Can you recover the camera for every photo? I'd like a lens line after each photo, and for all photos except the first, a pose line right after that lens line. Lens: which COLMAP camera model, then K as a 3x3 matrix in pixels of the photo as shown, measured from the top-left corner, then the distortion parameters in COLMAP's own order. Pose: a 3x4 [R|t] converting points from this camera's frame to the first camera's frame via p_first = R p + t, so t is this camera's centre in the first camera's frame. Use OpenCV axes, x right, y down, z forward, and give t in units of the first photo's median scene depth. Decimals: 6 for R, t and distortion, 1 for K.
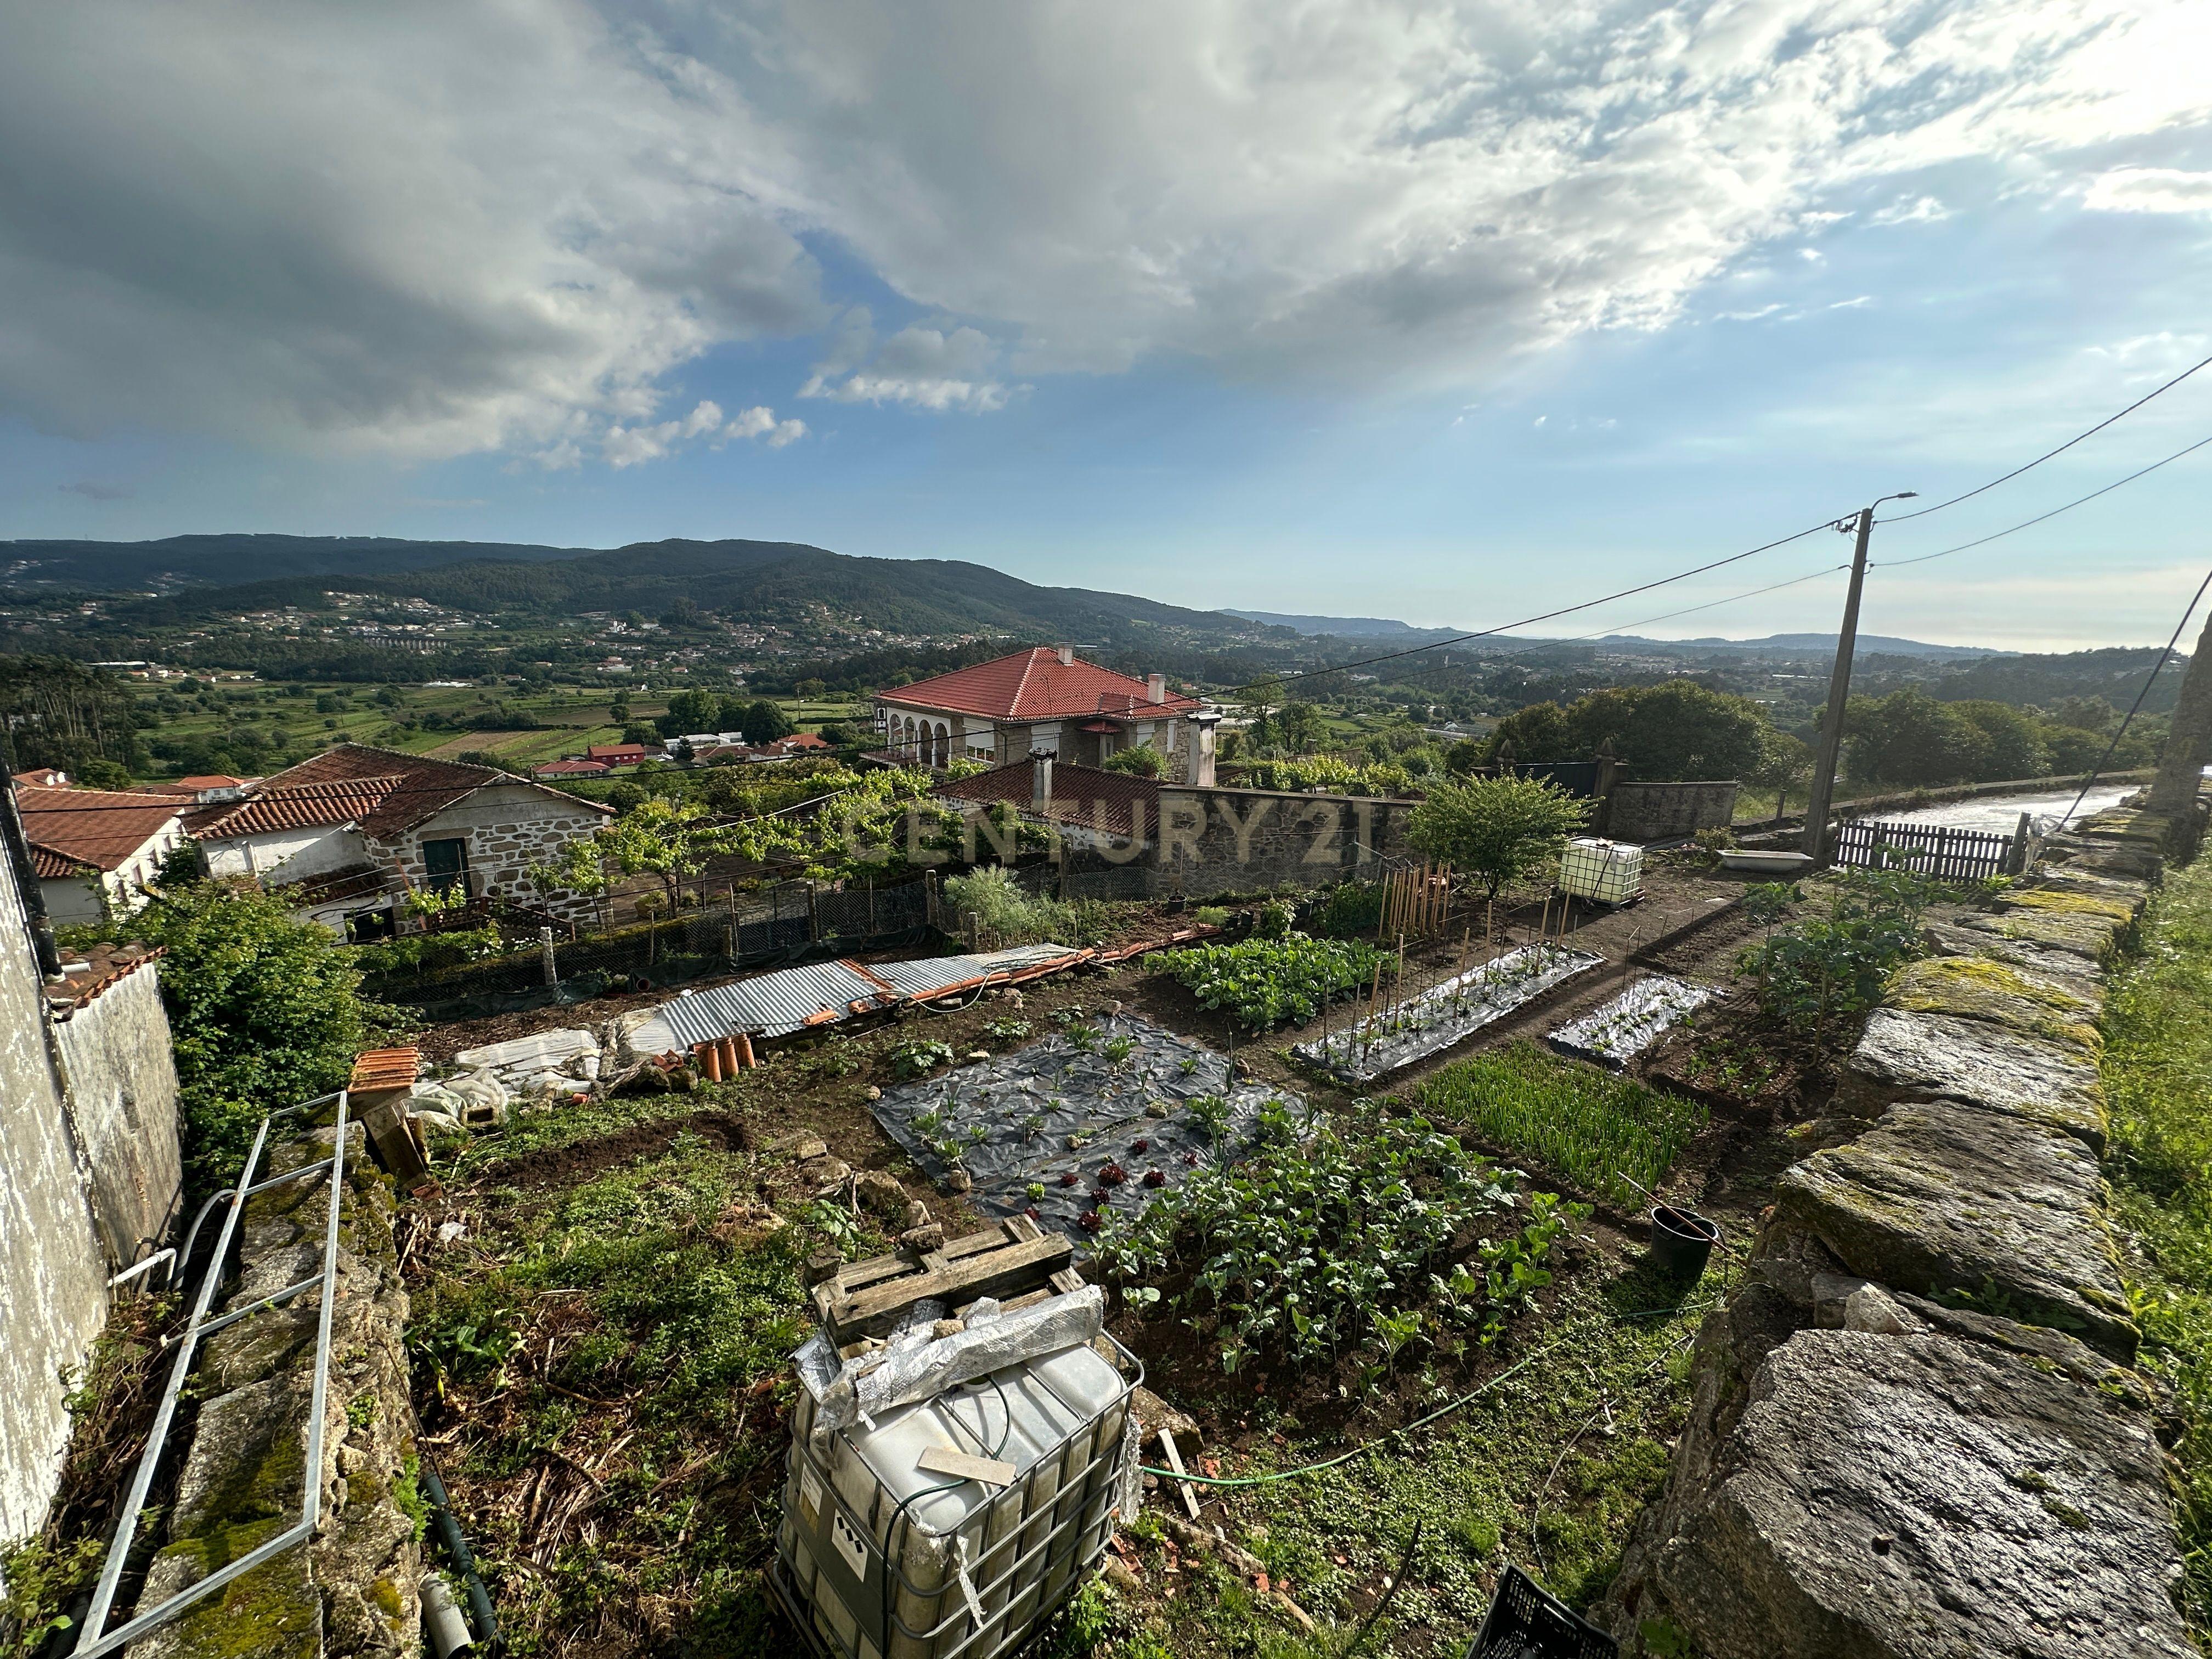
lens RADIAL K [[885.5, 0, 1108.9], [0, 885.5, 833.6], [0, 0, 1]] dist [-0.000805, -0.000267]
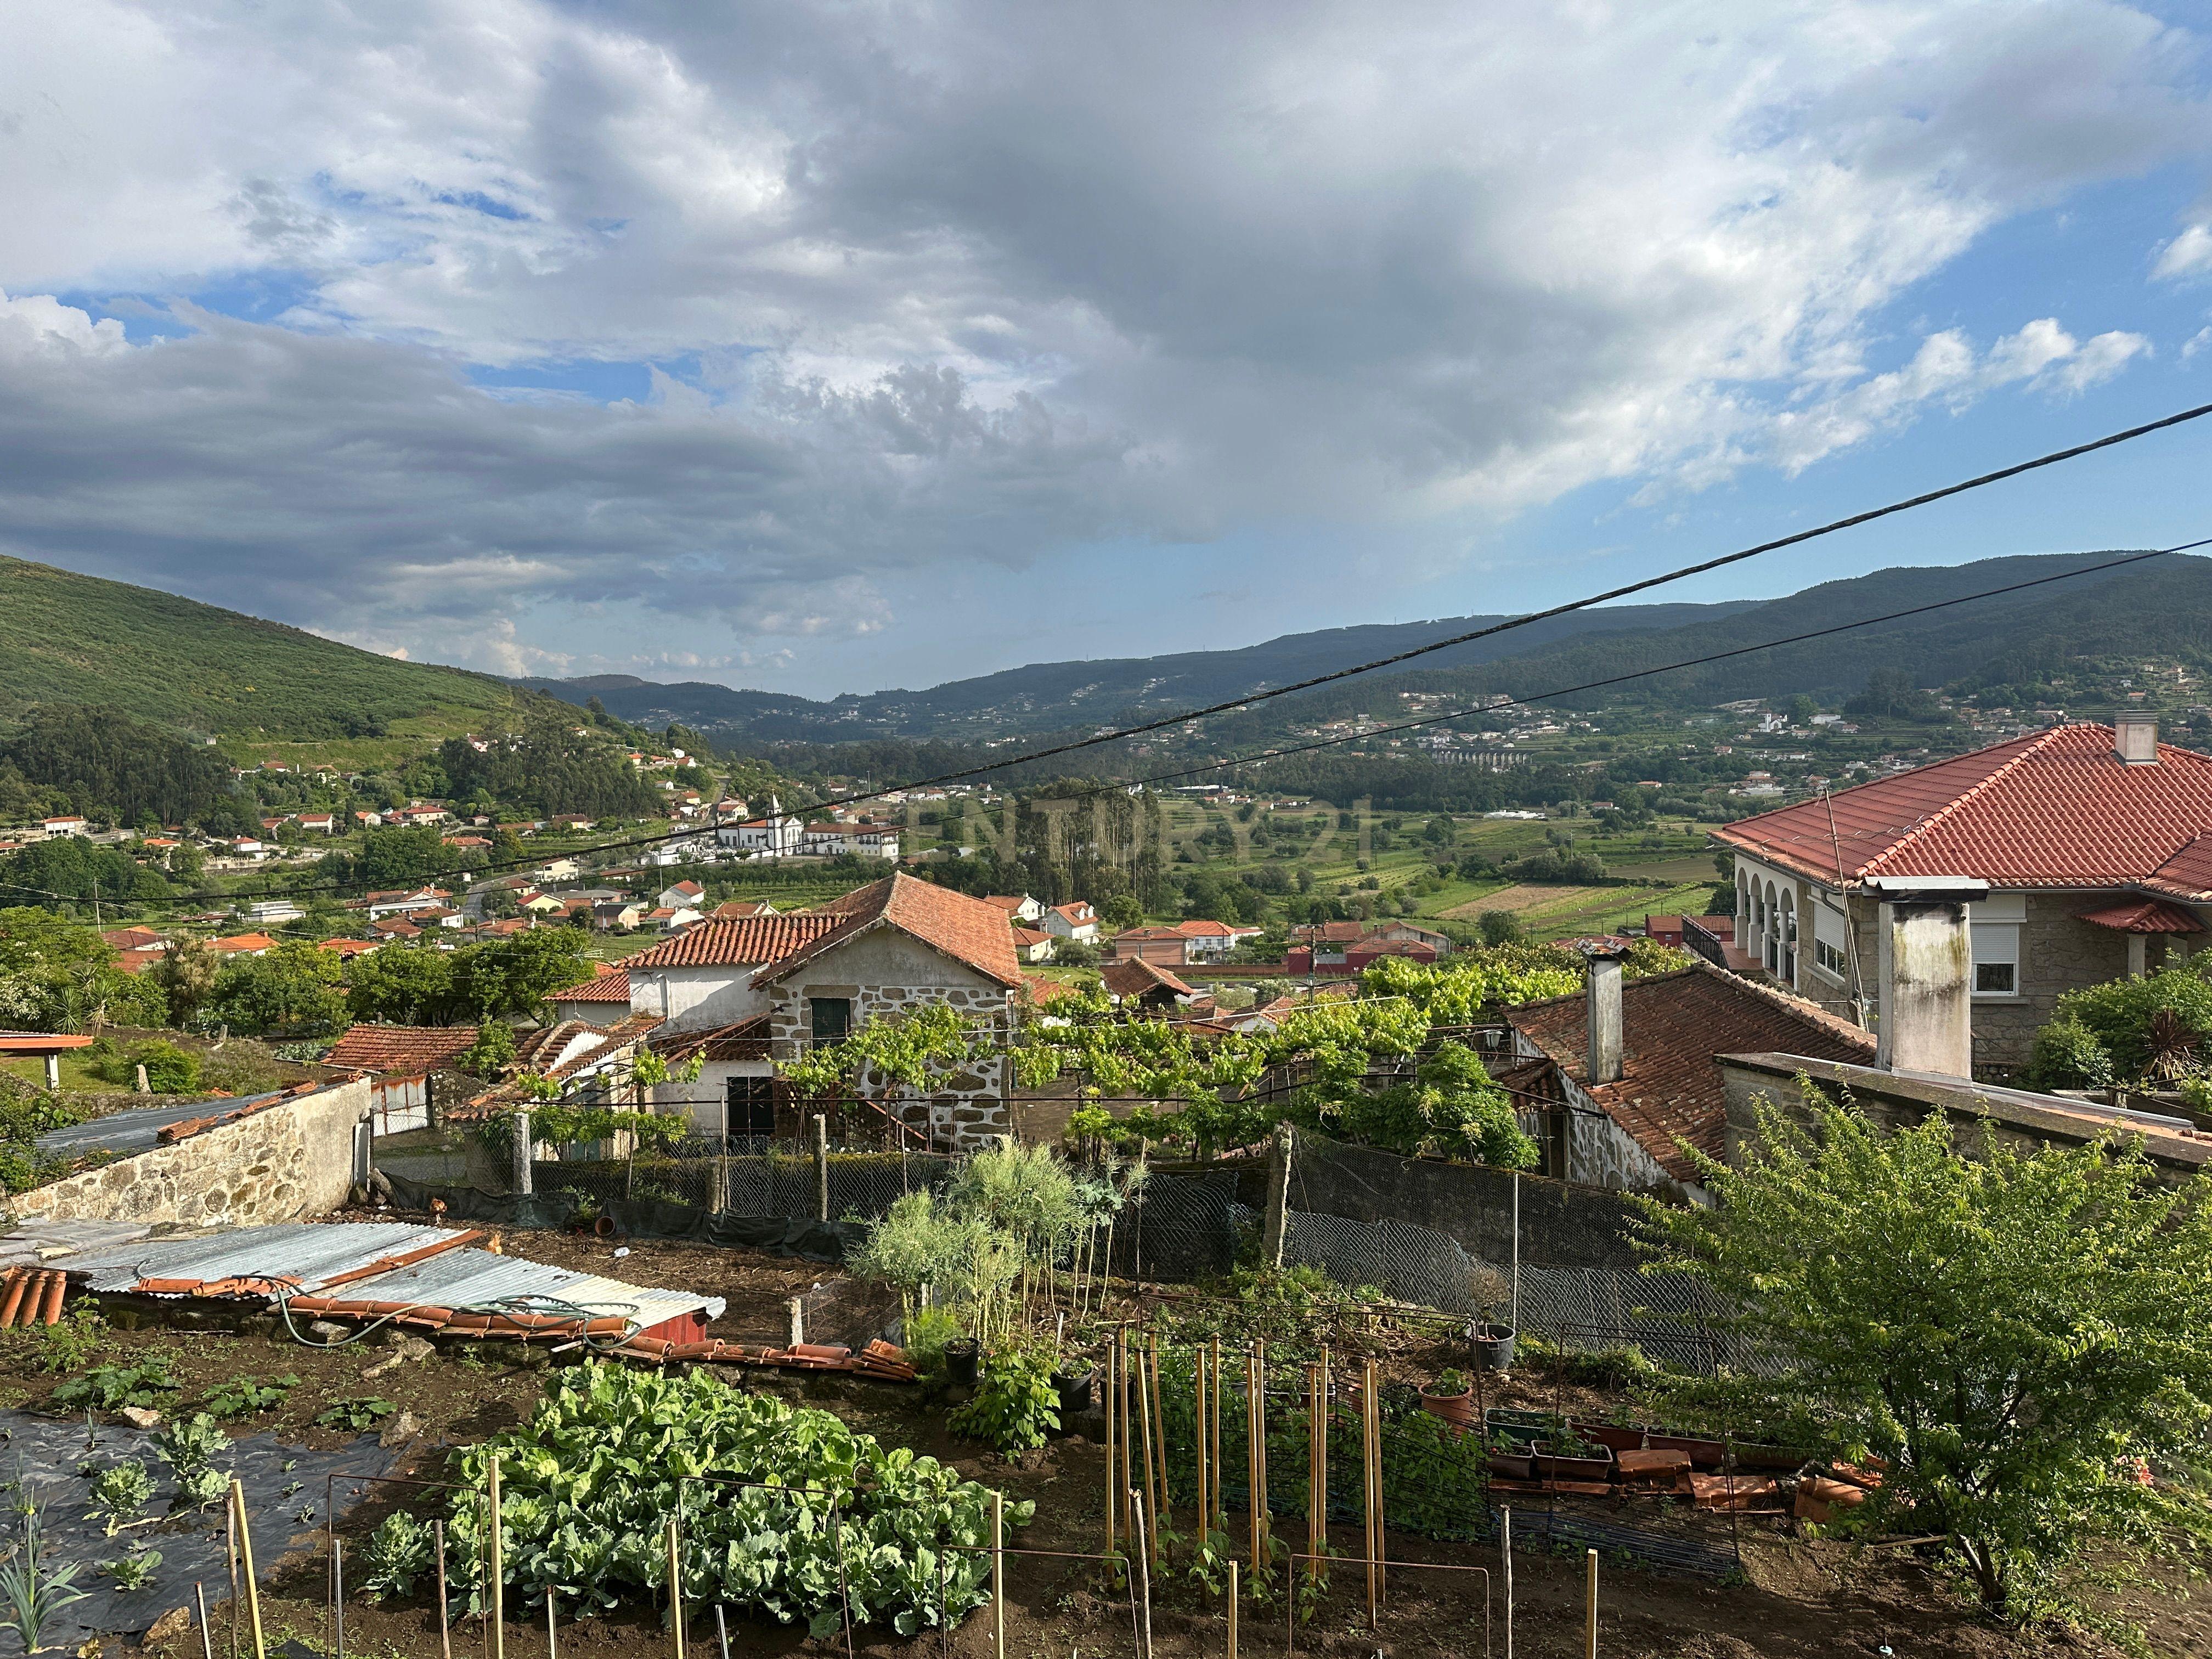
lens RADIAL K [[1544.1, 0, 1120.8], [0, 1544.1, 845.3], [0, 0, 1]] dist [0.131094, -0.200423]
pose [[0.611139, 0.024223, -0.791153, 0.735114], [-0.142484, 0.986570, -0.079859, -0.086983], [0.778594, 0.161532, 0.606382, 0.599385]]
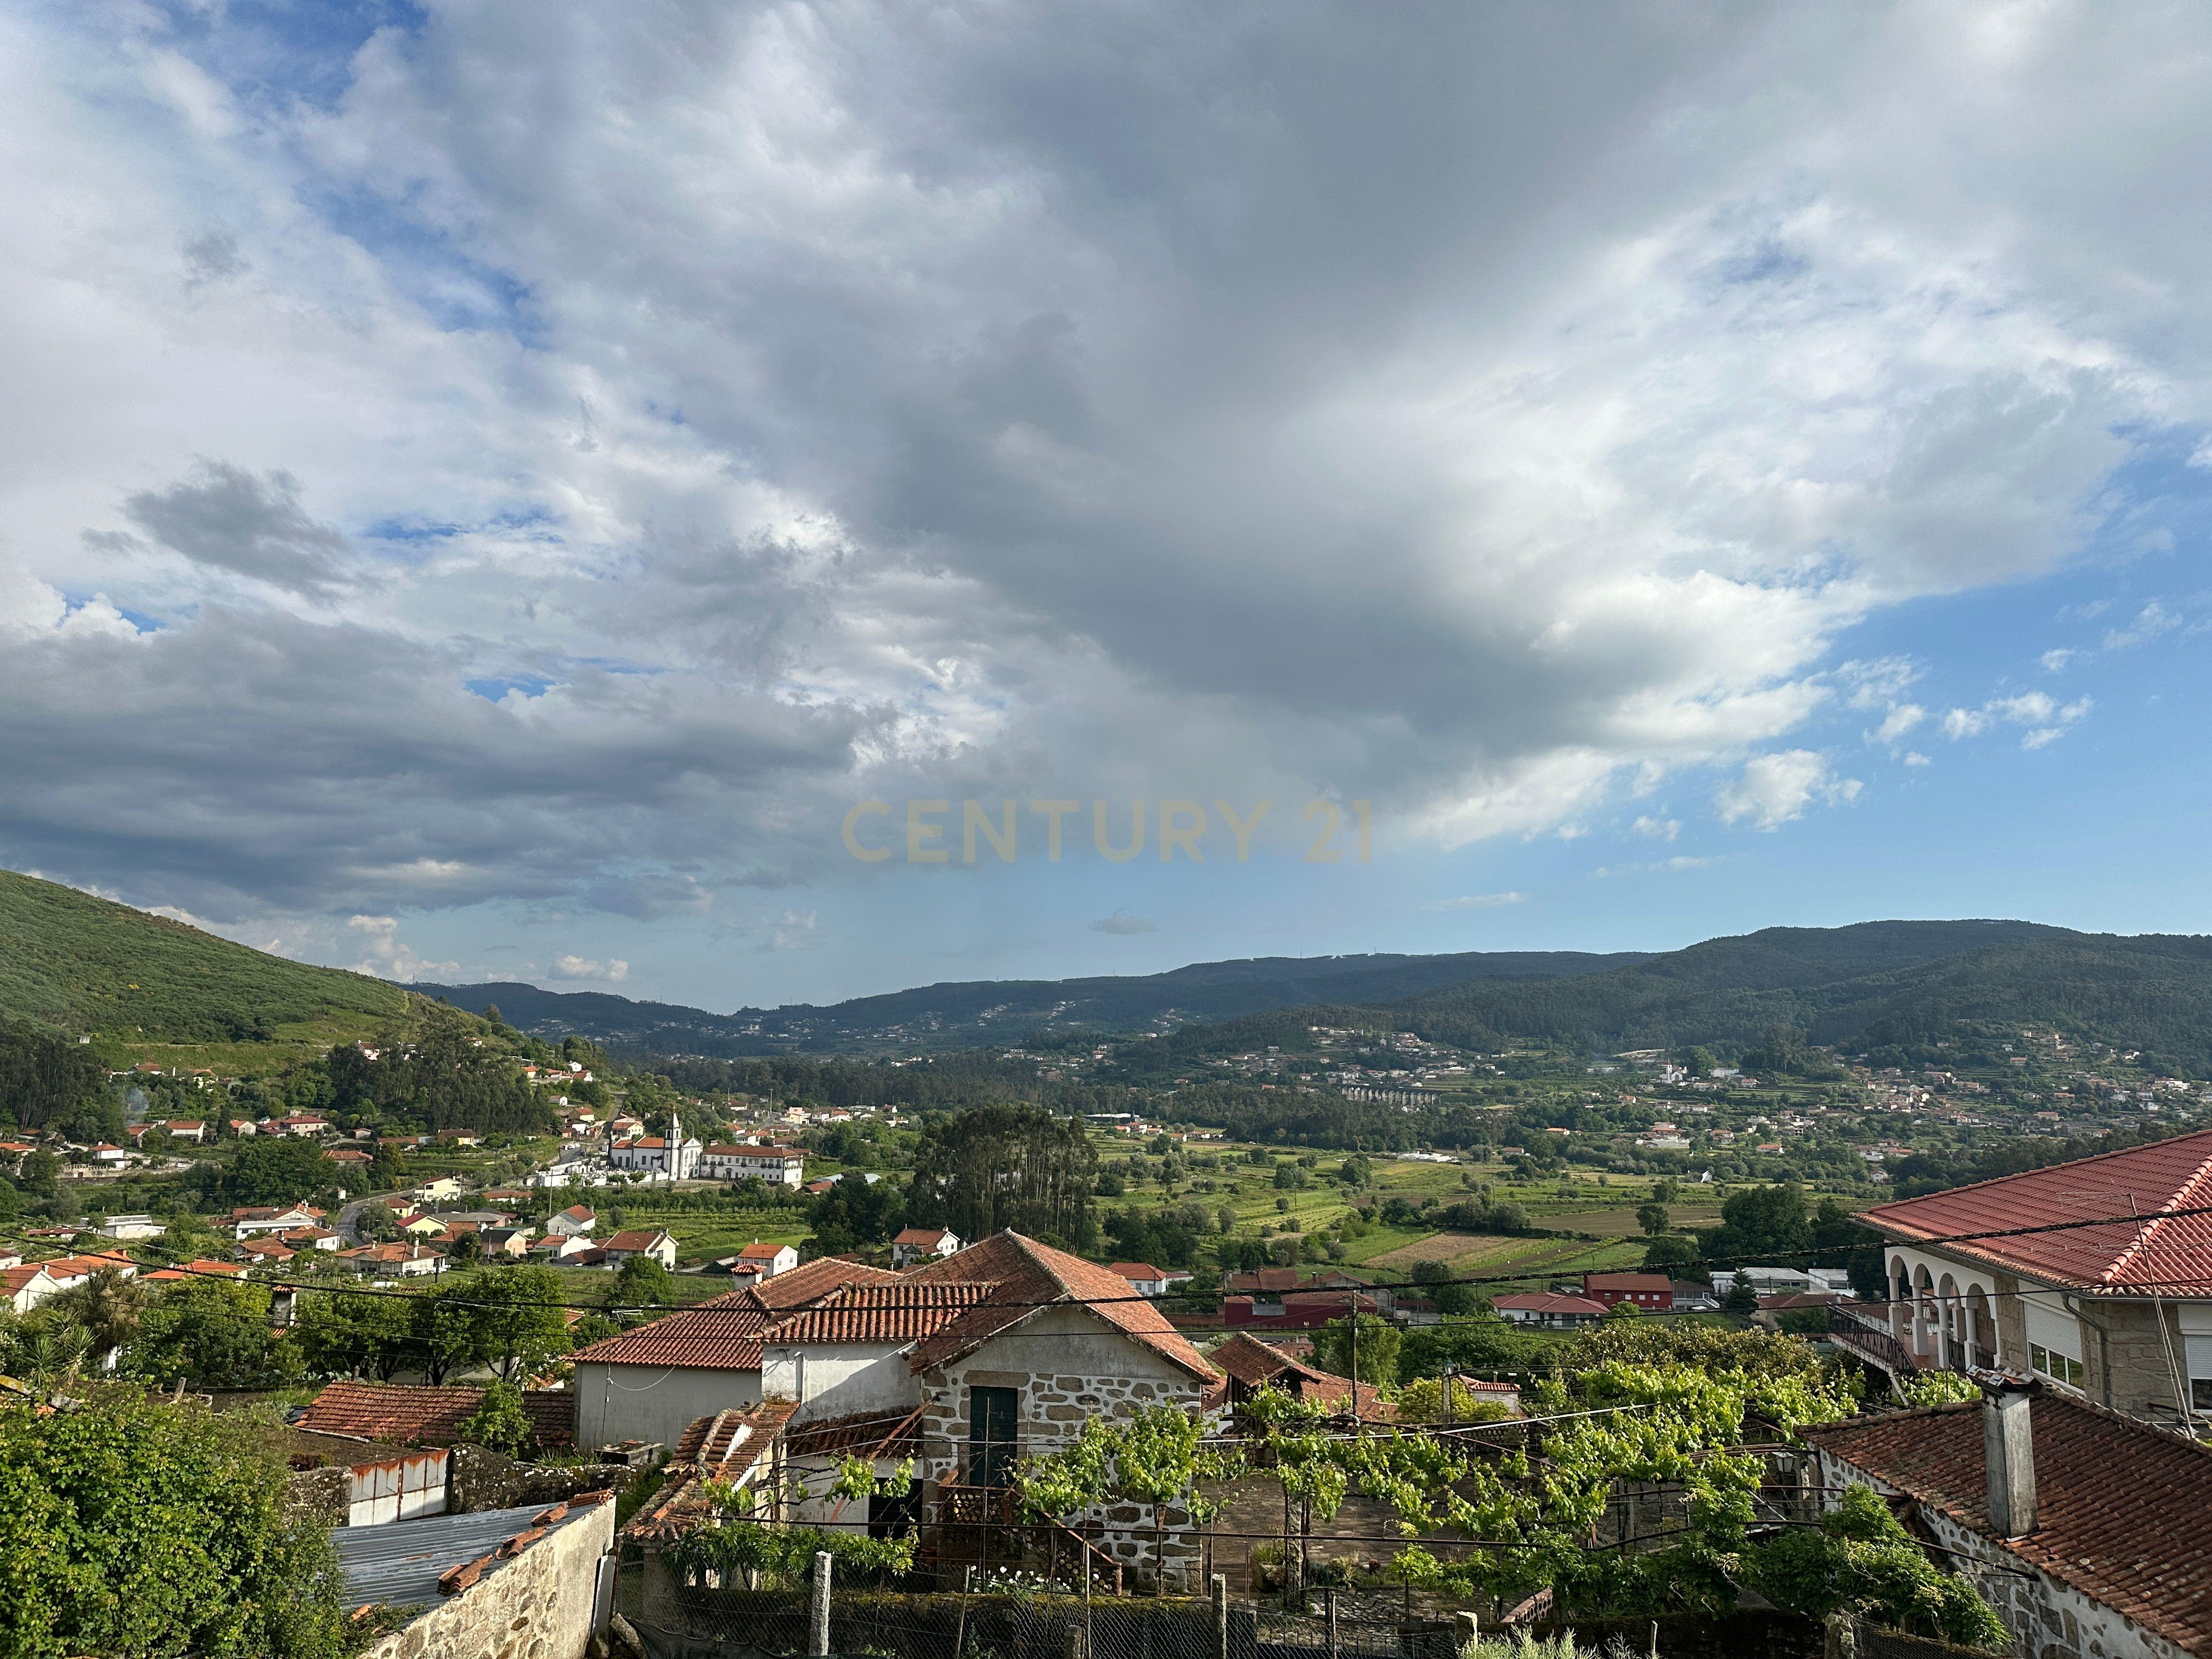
lens RADIAL K [[1546.0, 0, 1101.0], [0, 1546.0, 819.1], [0, 0, 1]] dist [0.110063, -0.151582]
pose [[0.655587, -0.125150, -0.744677, 0.422698], [-0.167328, 0.937577, -0.304878, -0.082469], [0.736347, 0.324480, 0.593722, 0.338777]]
